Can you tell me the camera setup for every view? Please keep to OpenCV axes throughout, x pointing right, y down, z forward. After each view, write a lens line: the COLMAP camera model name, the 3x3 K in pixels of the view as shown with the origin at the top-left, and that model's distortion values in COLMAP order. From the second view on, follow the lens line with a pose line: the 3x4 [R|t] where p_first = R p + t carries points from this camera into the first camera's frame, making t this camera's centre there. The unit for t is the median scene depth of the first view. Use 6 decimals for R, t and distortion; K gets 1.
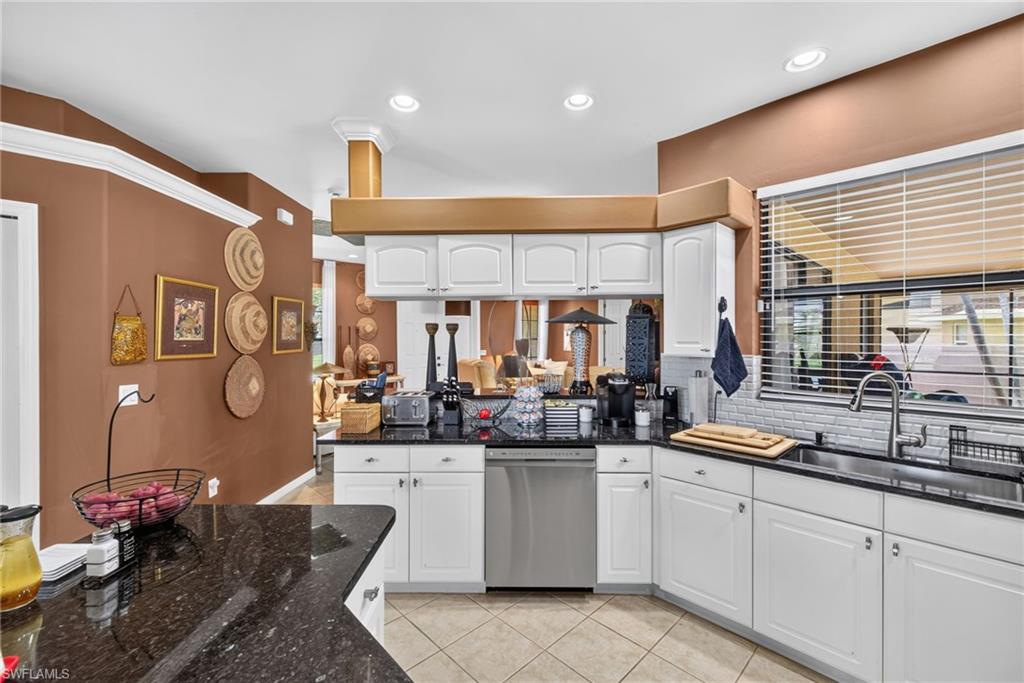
lens RADIAL K [[422.1, 0, 501.2], [0, 422.1, 339.9], [0, 0, 1]] dist [0.000385, 0.000063]
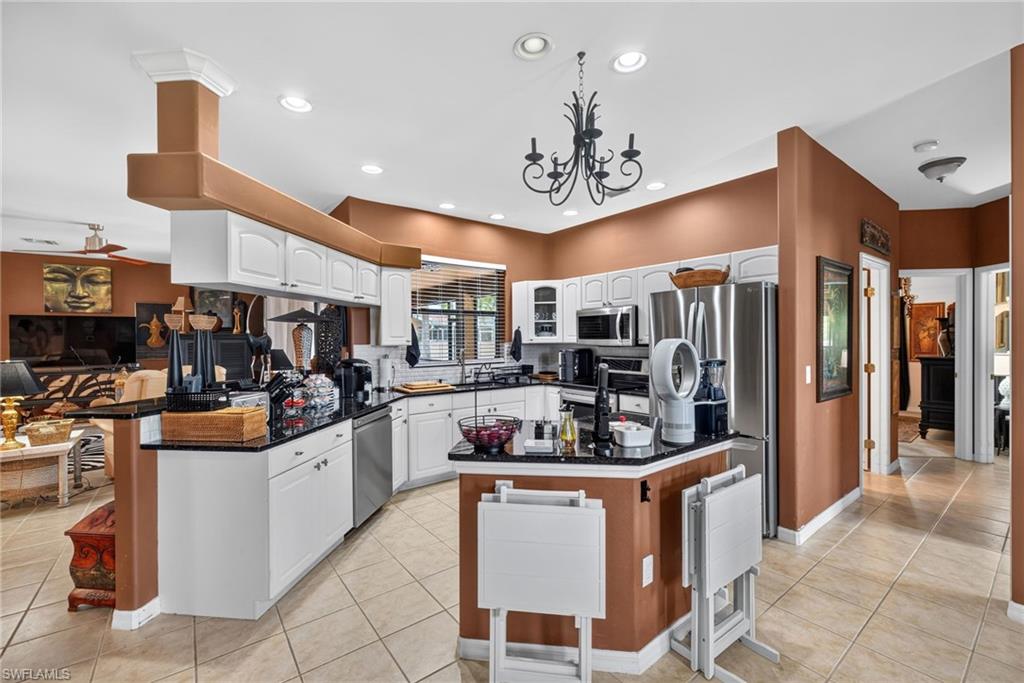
lens RADIAL K [[433.8, 0, 518.6], [0, 433.8, 335.8], [0, 0, 1]] dist [-0.000119, 0.000440]
pose [[0.082265, 0.004059, 0.996602, -0.921528], [0.008271, 0.999954, -0.004755, 0.010346], [-0.996576, 0.008634, 0.082228, 0.285274]]
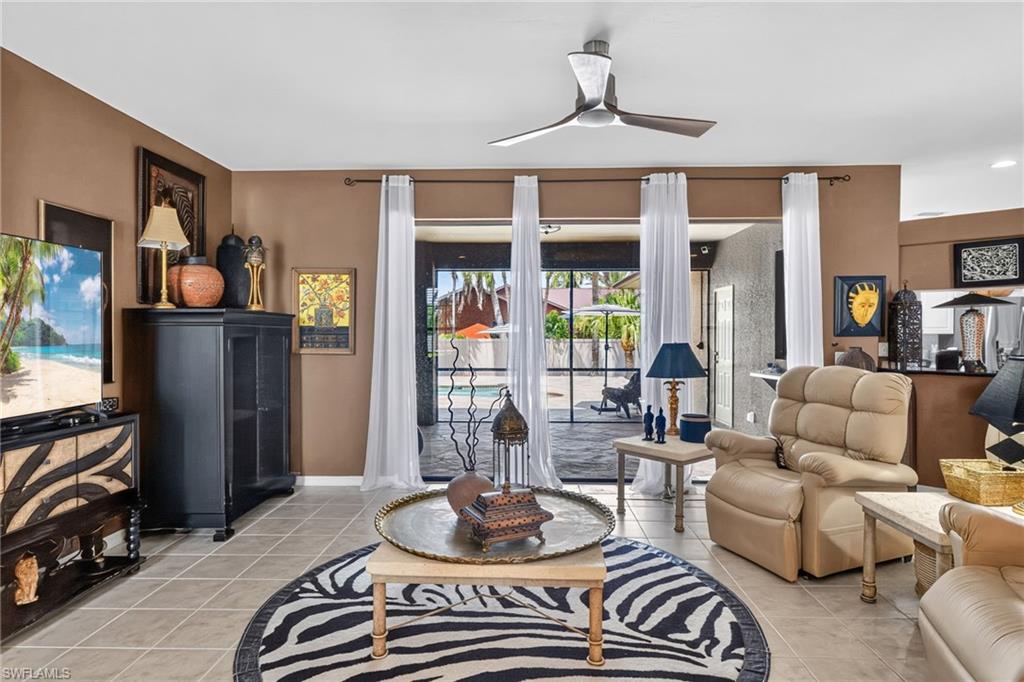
lens RADIAL K [[566.3, 0, 519.3], [0, 566.3, 337.4], [0, 0, 1]] dist [0.003347, 0.001058]
pose [[-0.718995, -0.002312, 0.695011, 0.019434], [0.004393, 0.999959, 0.007871, 0.020845], [-0.695001, 0.008713, -0.718956, 2.655489]]
